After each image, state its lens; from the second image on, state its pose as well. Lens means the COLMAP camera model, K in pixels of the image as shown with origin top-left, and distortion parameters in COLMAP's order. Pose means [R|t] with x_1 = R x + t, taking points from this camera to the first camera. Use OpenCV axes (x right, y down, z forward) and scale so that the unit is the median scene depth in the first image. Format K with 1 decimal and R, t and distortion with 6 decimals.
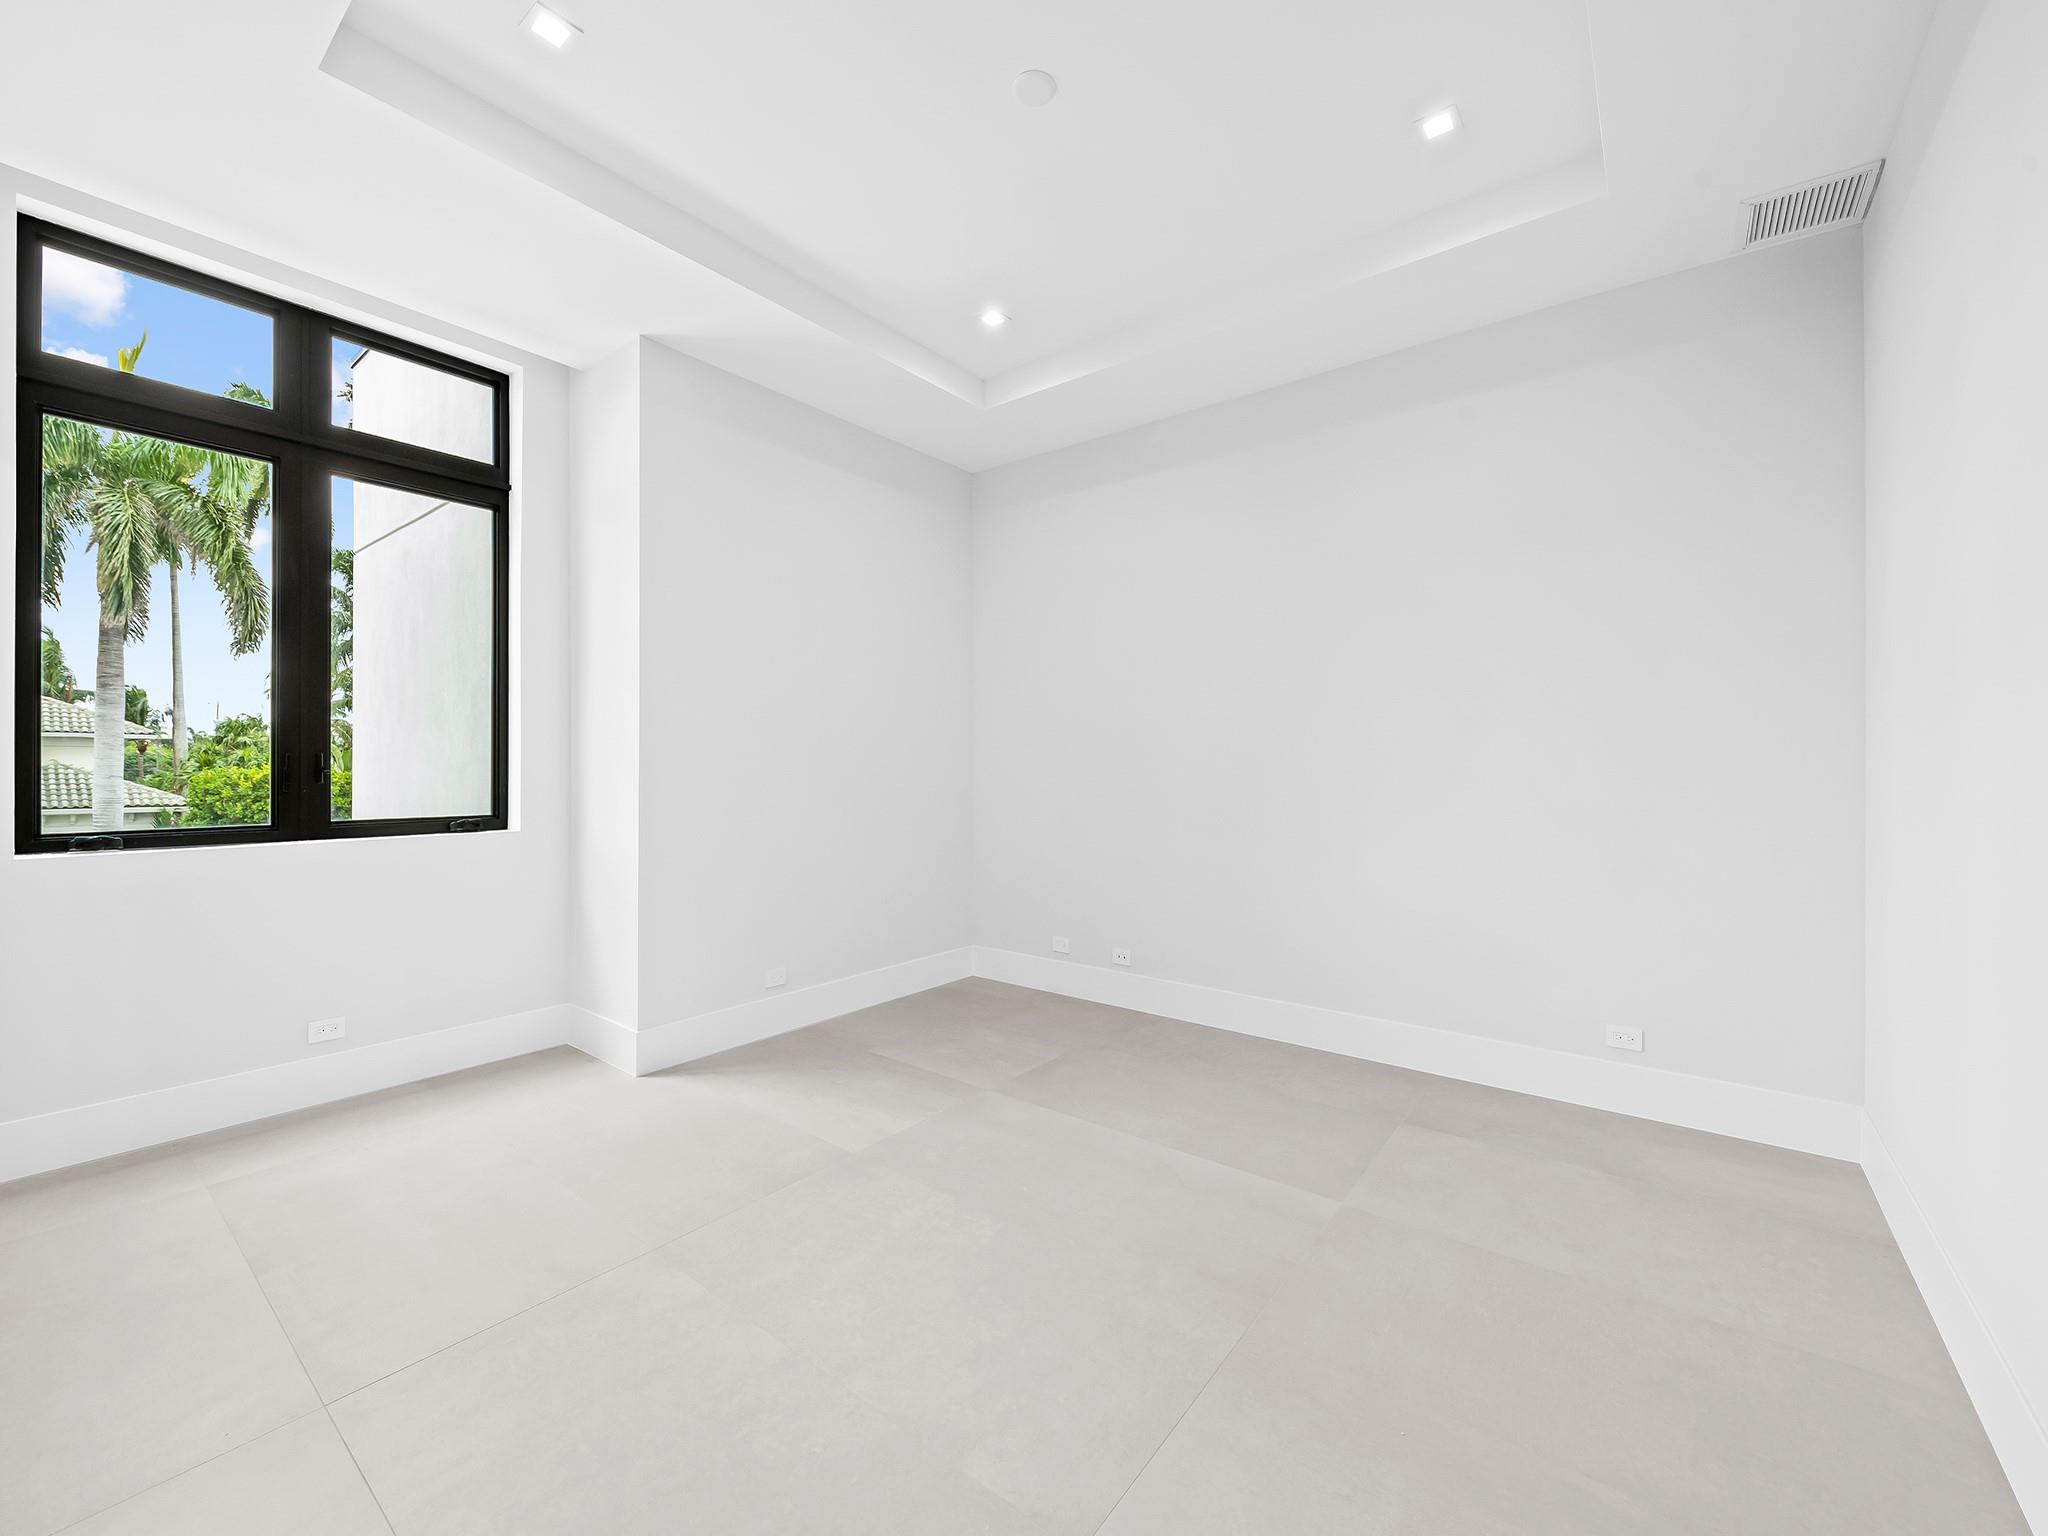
lens RADIAL K [[844.7, 0, 1024.0], [0, 844.7, 768.0], [0, 0, 1]] dist [0.011246, -0.000080]
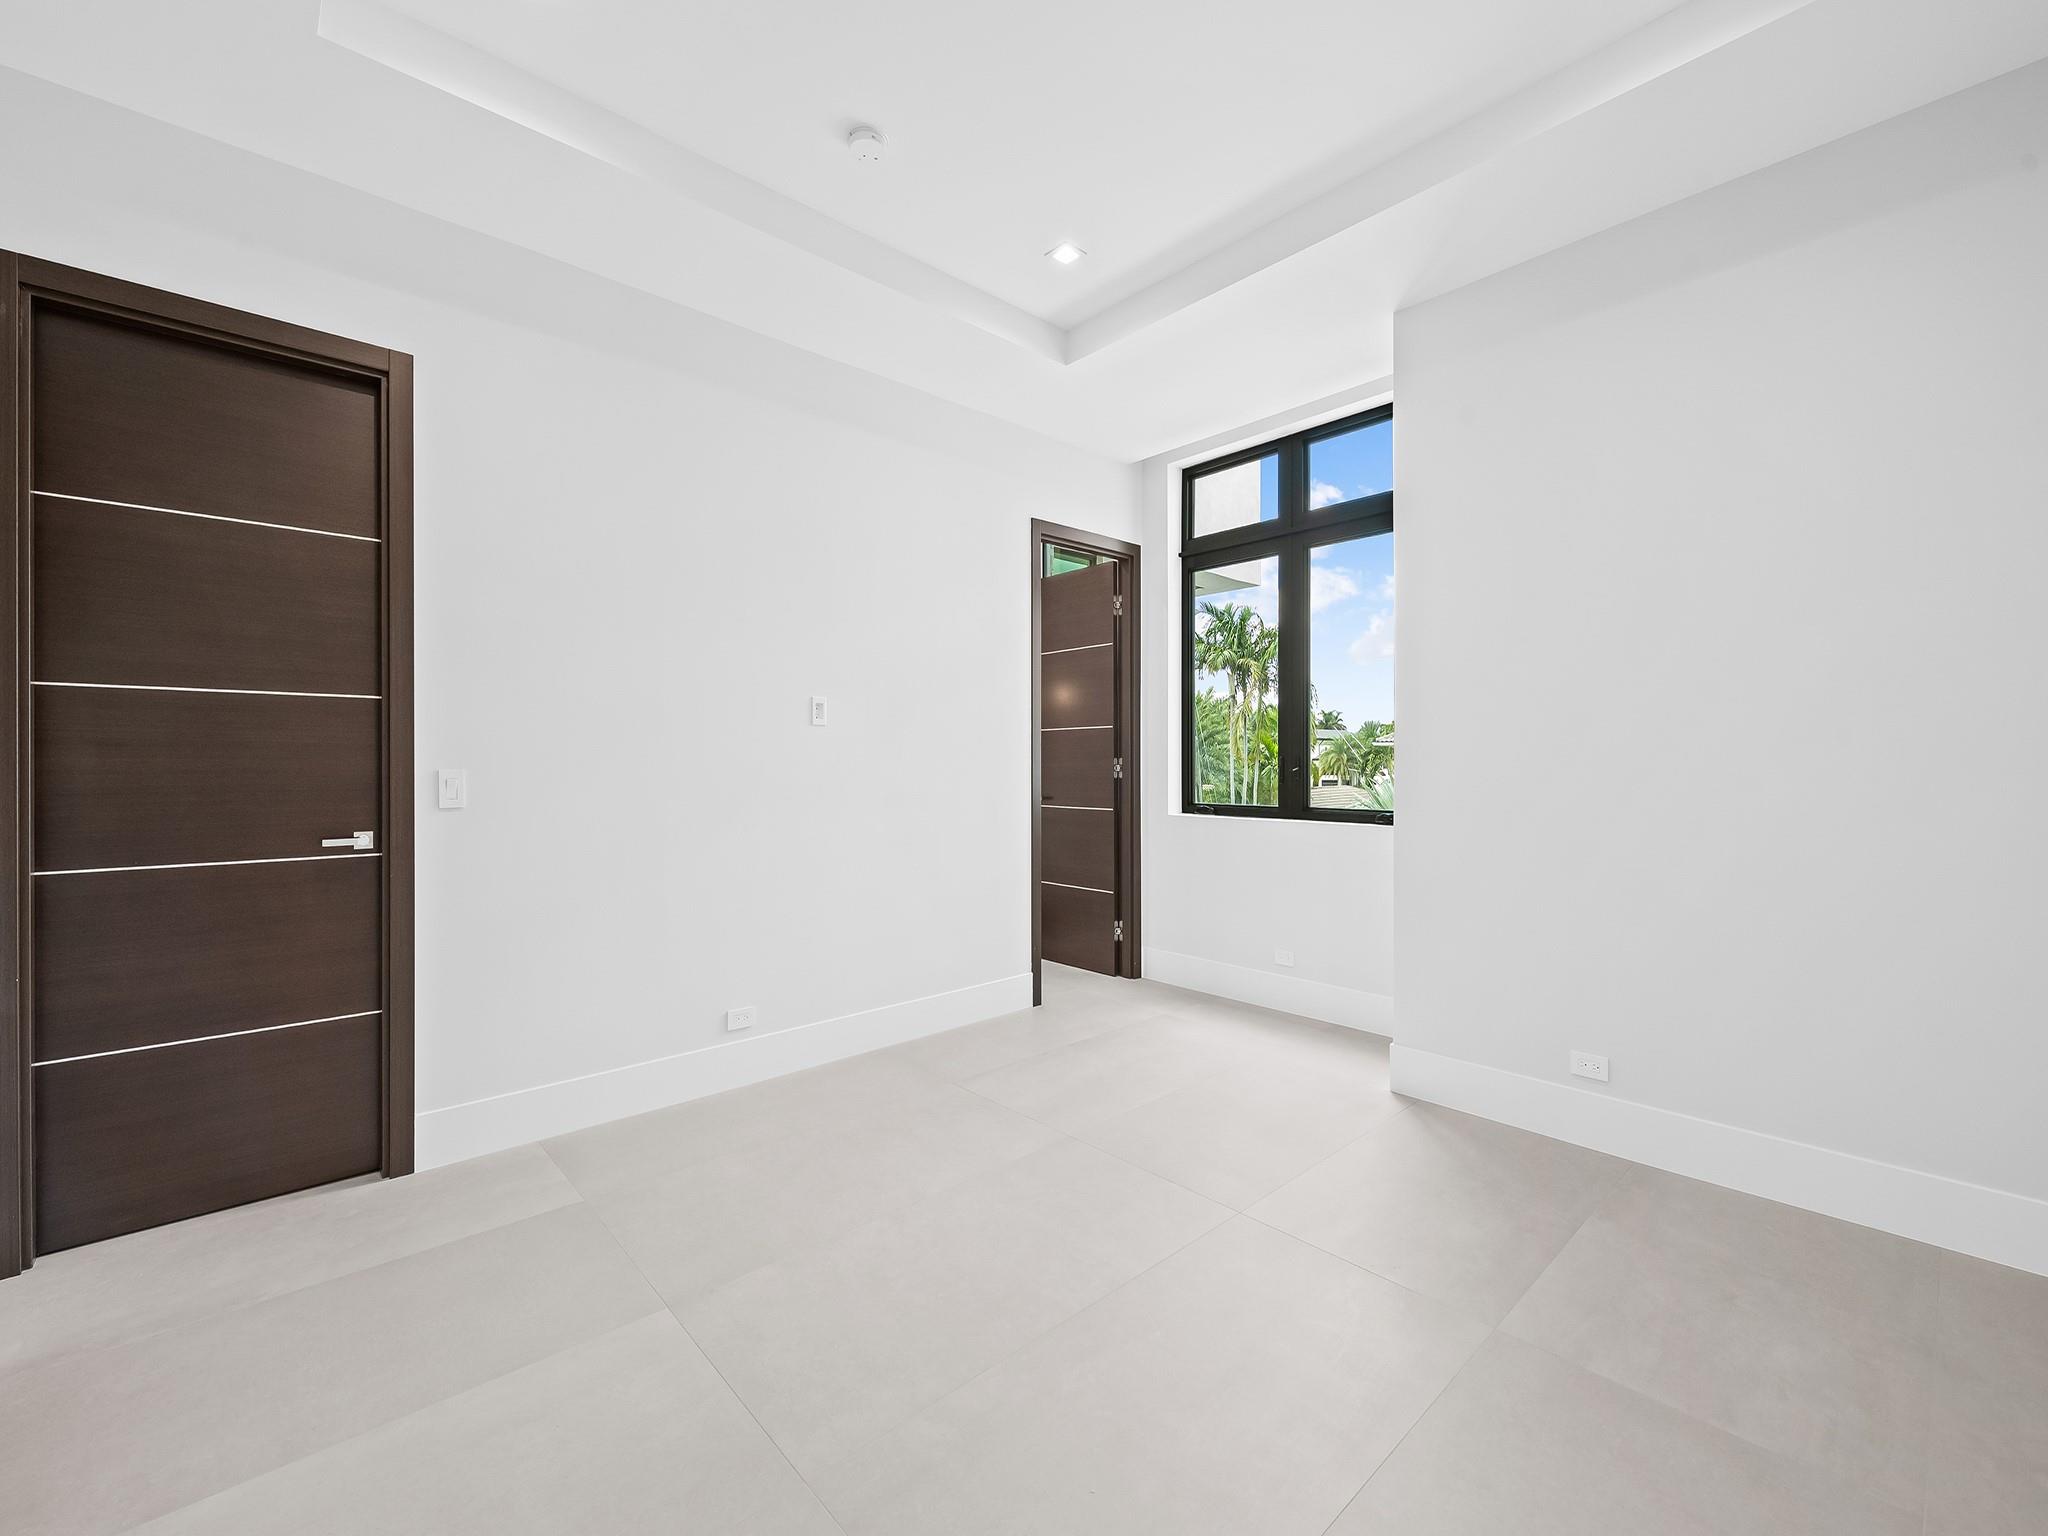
lens RADIAL K [[844.7, 0, 1024.0], [0, 844.7, 768.0], [0, 0, 1]] dist [0.011246, -0.000080]
pose [[-0.151314, 0.005803, -0.988469, 0.602535], [-0.004622, 0.999968, 0.006578, -0.005792], [0.988475, 0.005564, -0.151282, 0.795816]]
